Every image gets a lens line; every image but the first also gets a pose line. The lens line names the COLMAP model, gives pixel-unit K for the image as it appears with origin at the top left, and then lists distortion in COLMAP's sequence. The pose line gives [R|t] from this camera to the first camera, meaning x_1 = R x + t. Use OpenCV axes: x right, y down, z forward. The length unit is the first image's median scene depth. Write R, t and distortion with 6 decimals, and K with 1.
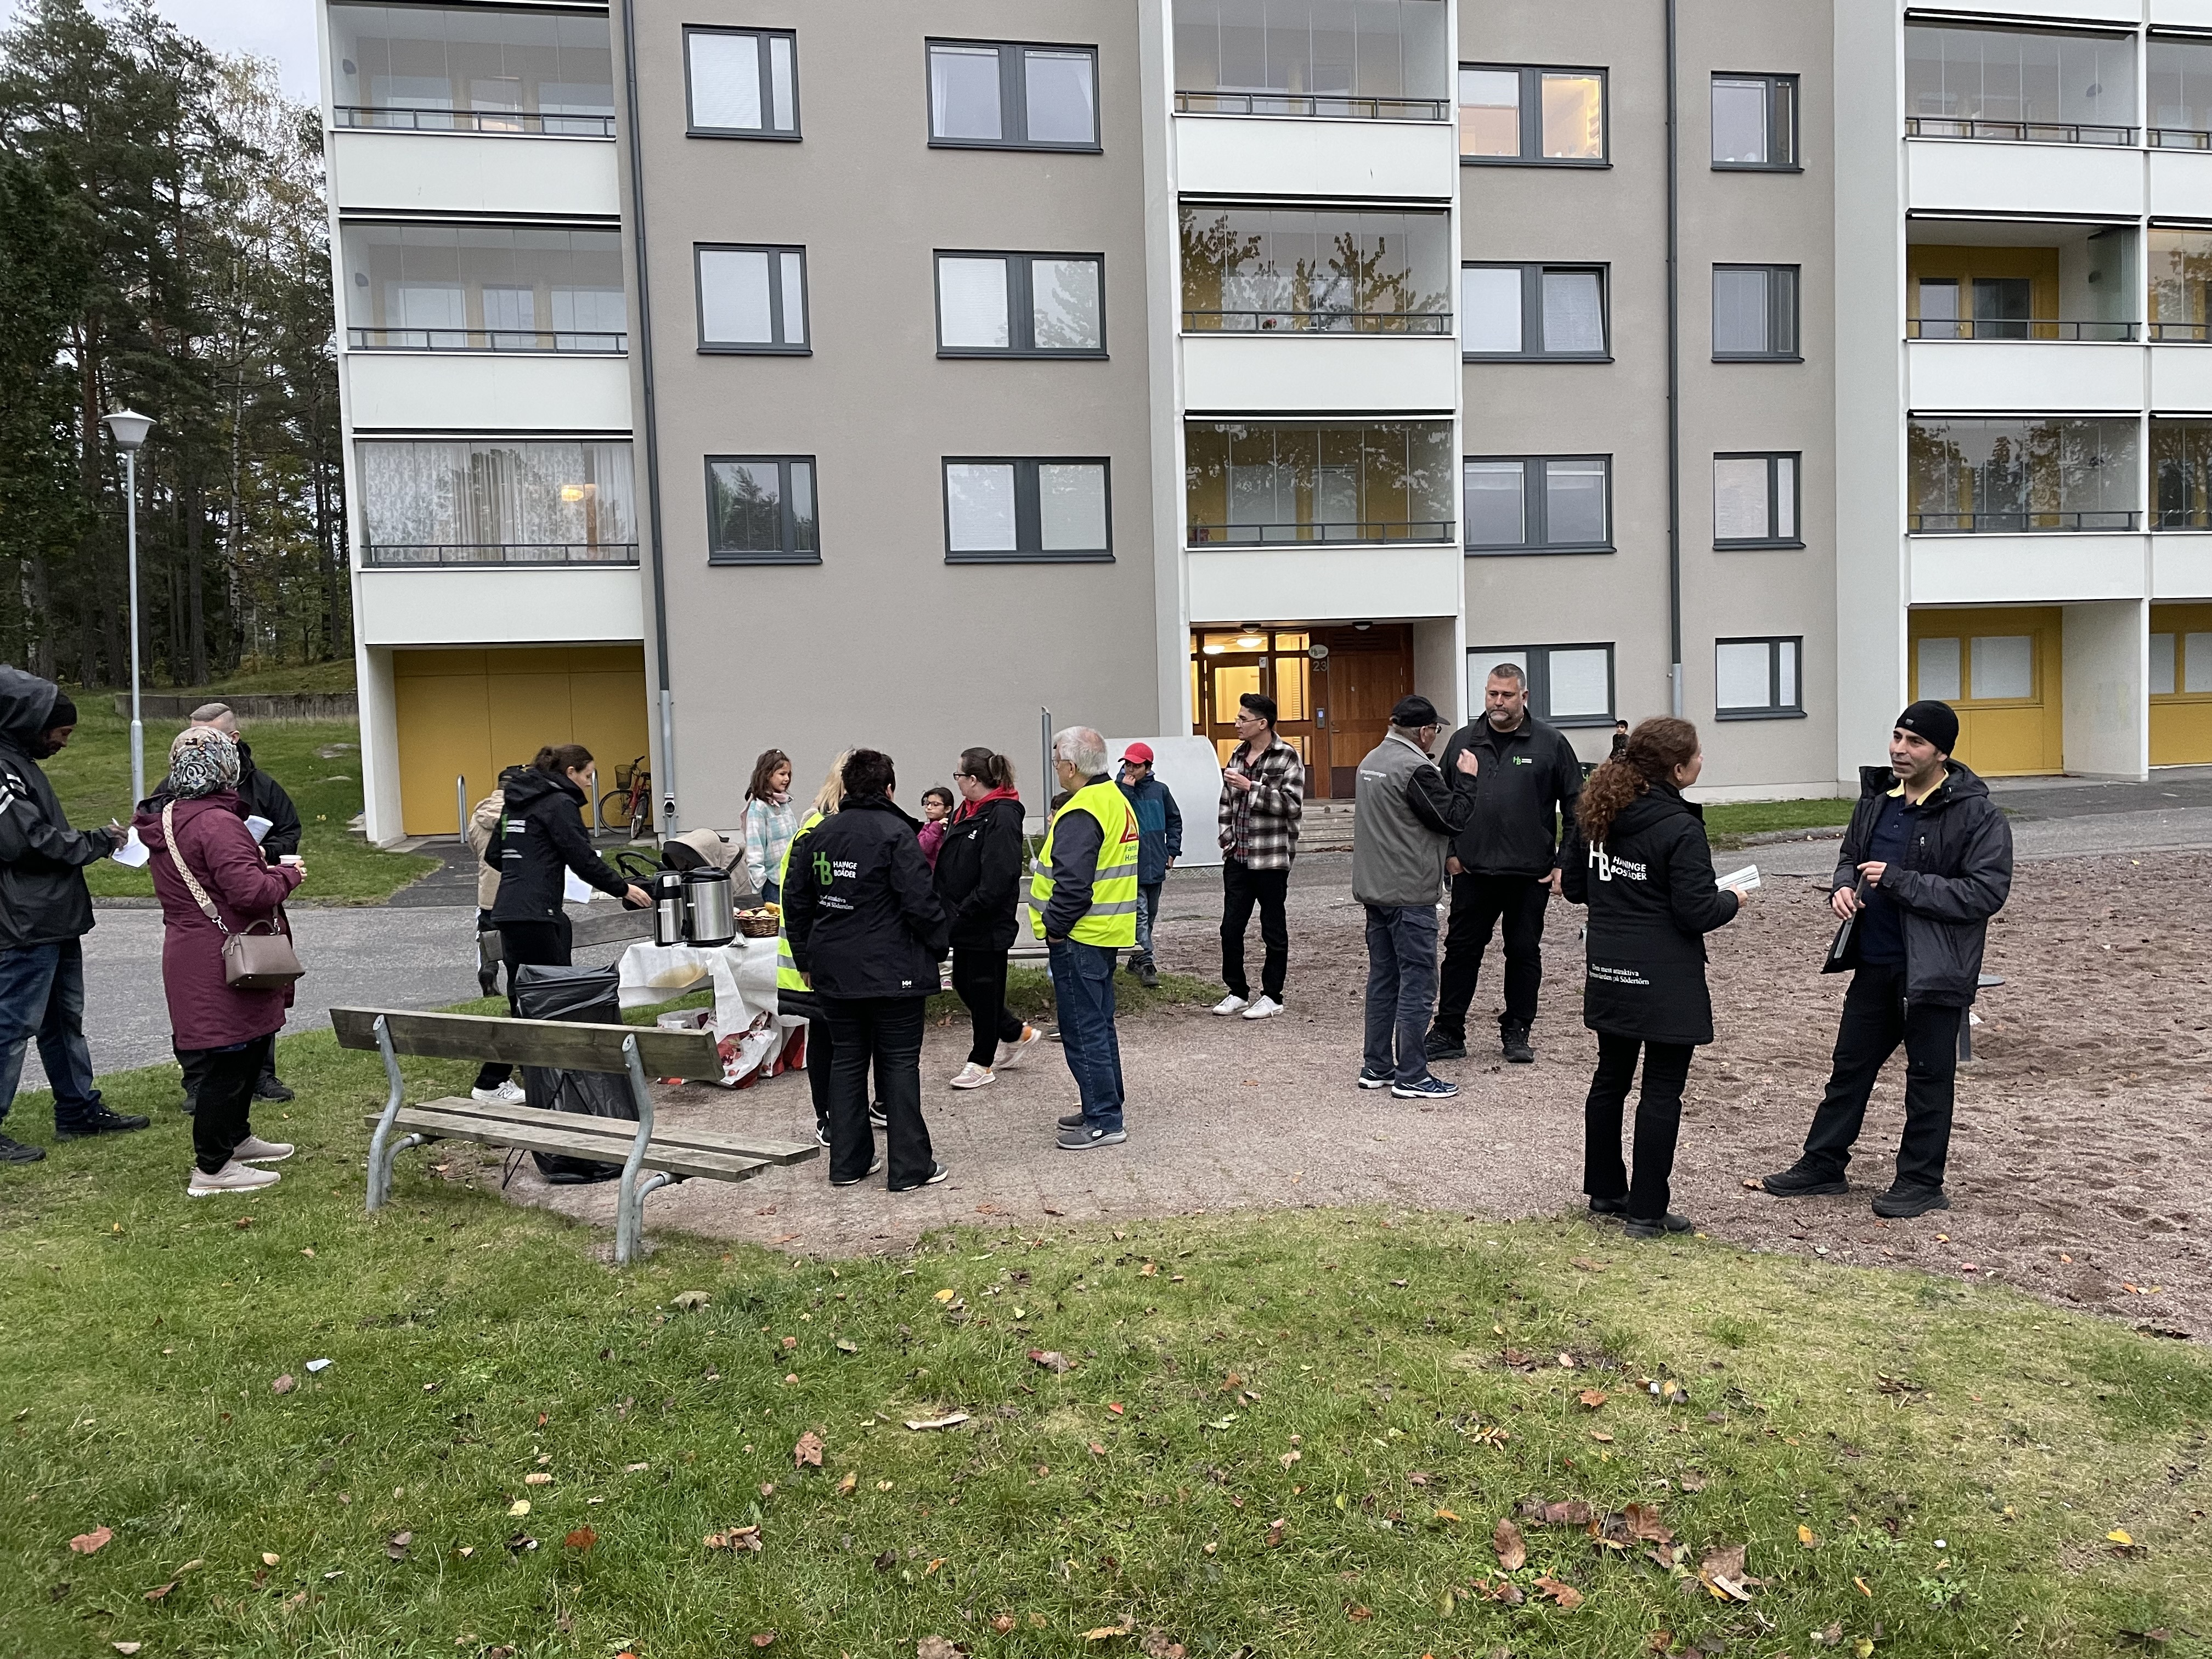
lens RADIAL K [[1635.8, 0, 1106.0], [0, 1635.8, 829.5], [0, 0, 1]] dist [0.097306, -0.119158]
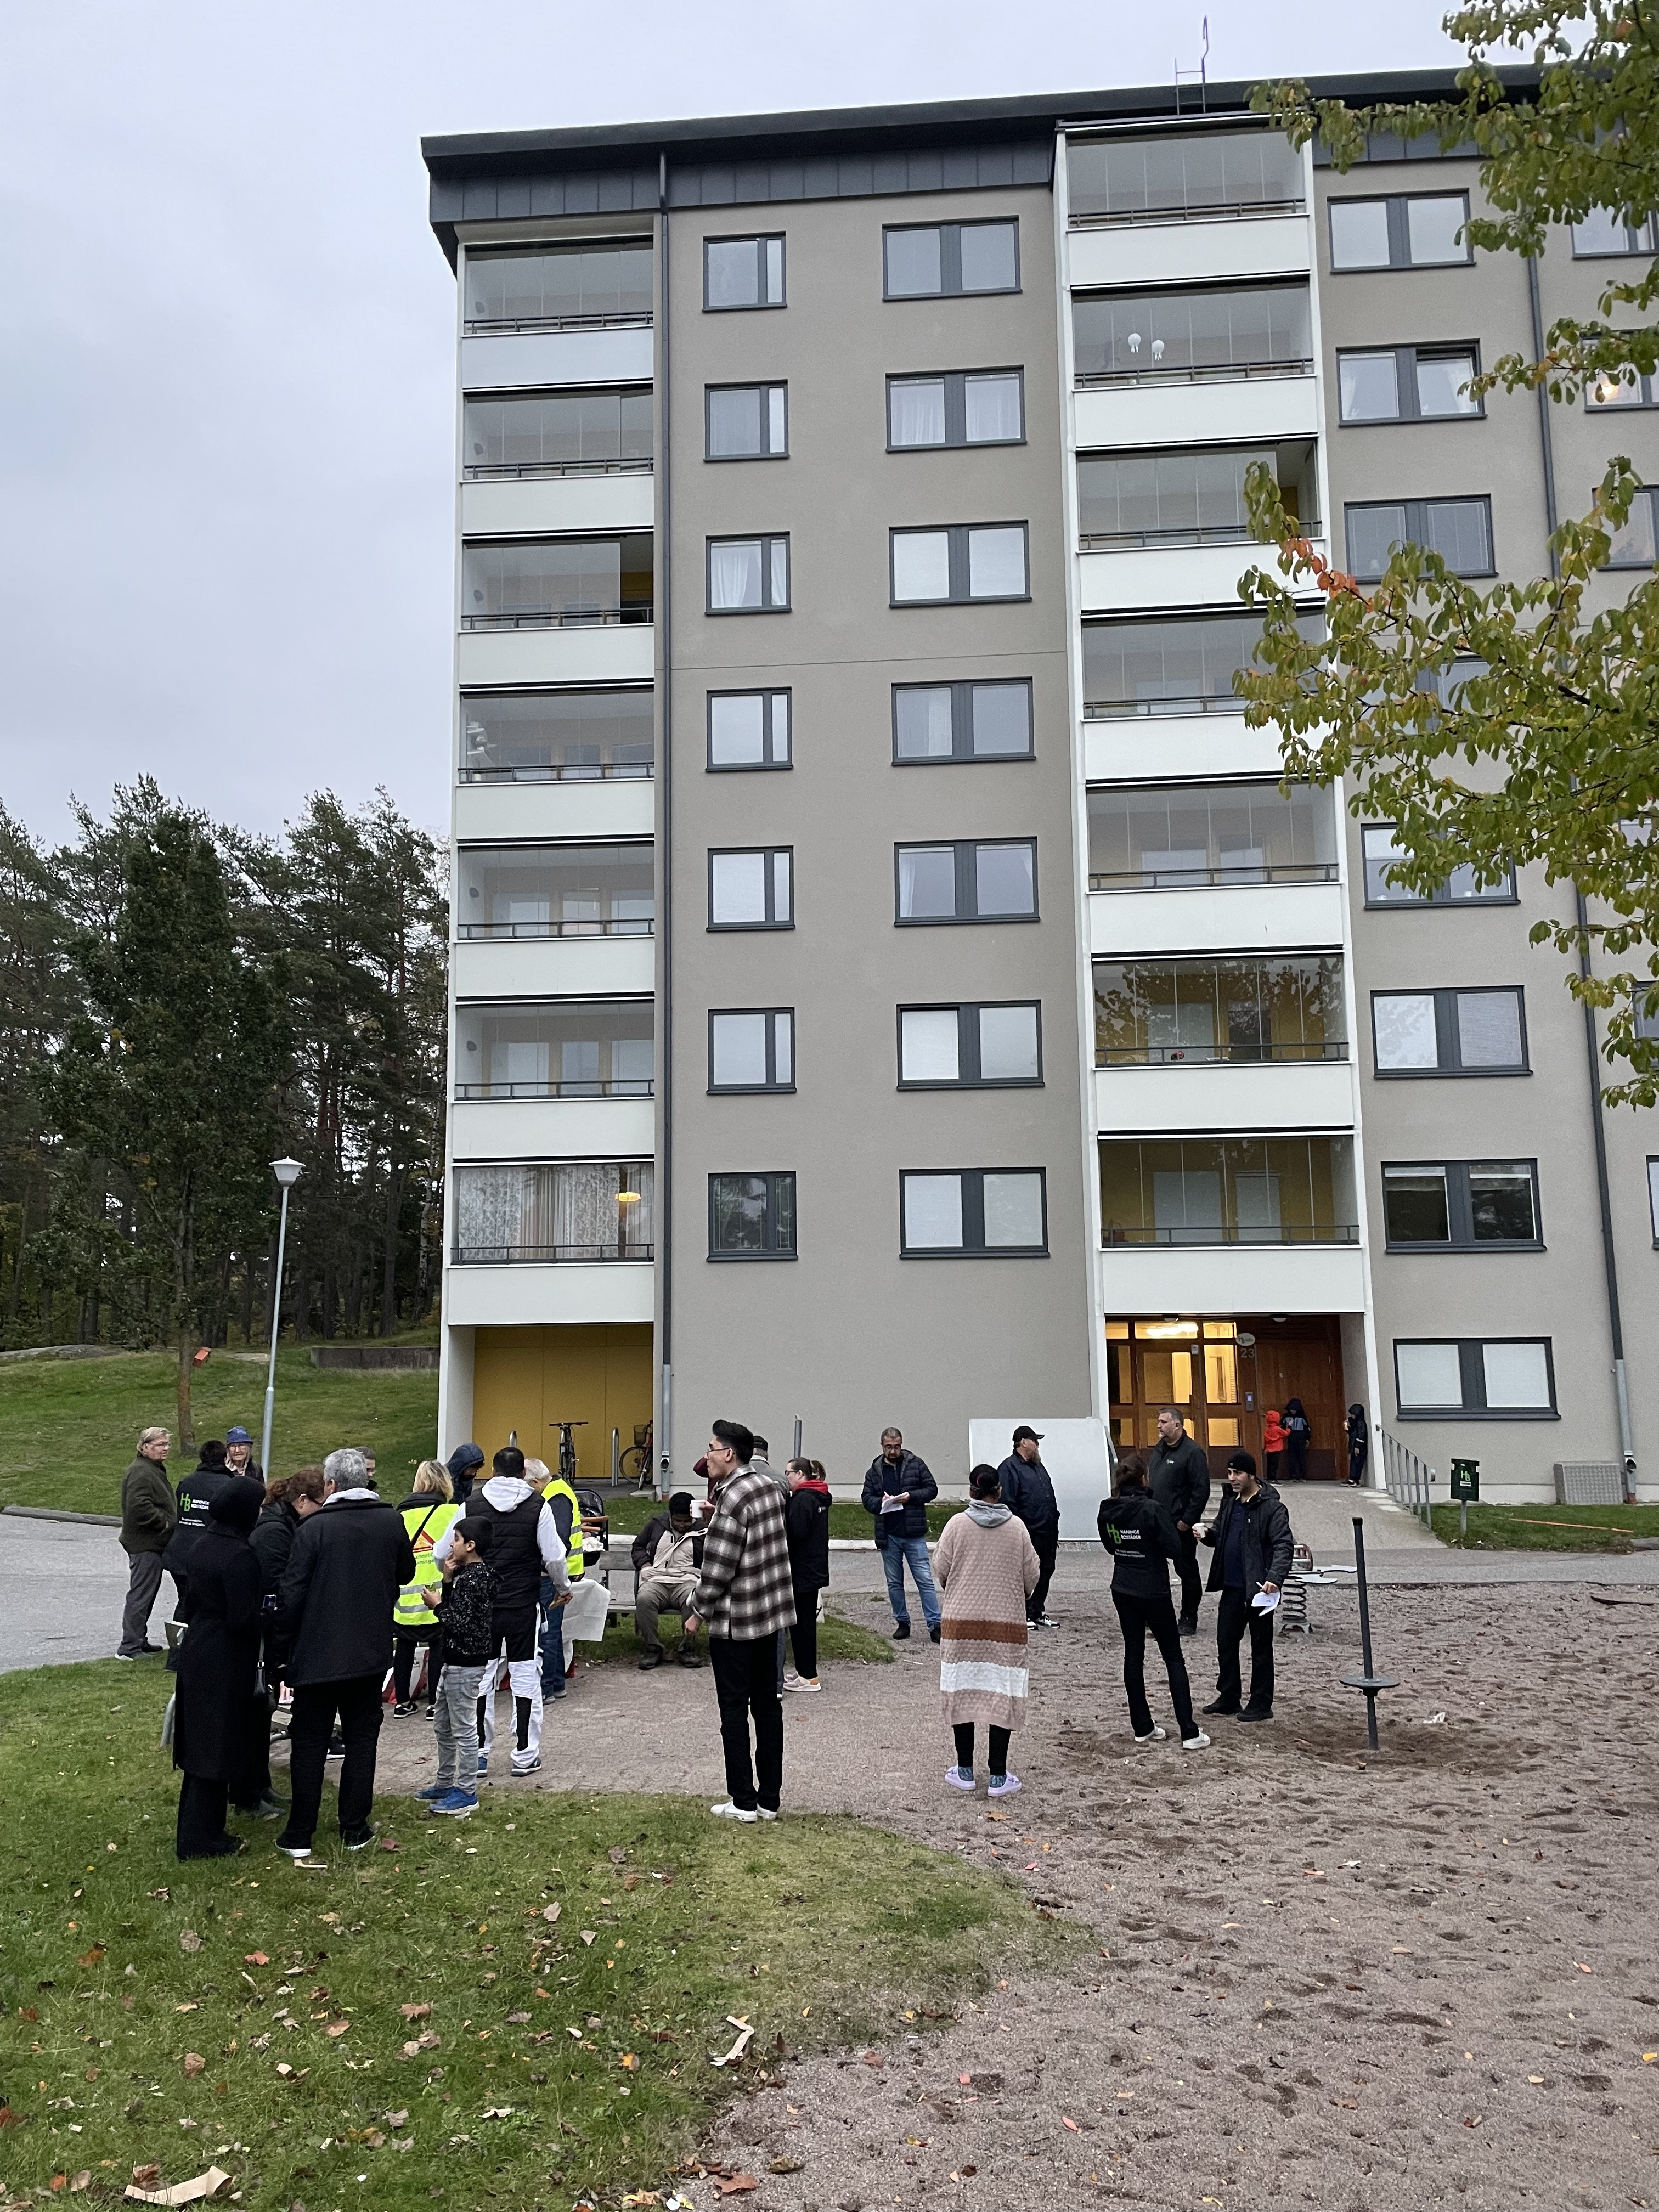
lens RADIAL K [[1635.8, 0, 811.4], [0, 1635.8, 1150.2], [0, 0, 1]] dist [0.097306, -0.119158]
pose [[0.961985, -0.013821, -0.272752, 0.161337], [-0.038571, 0.981832, -0.185790, -0.019378], [0.270364, 0.189248, 0.943975, -0.132686]]
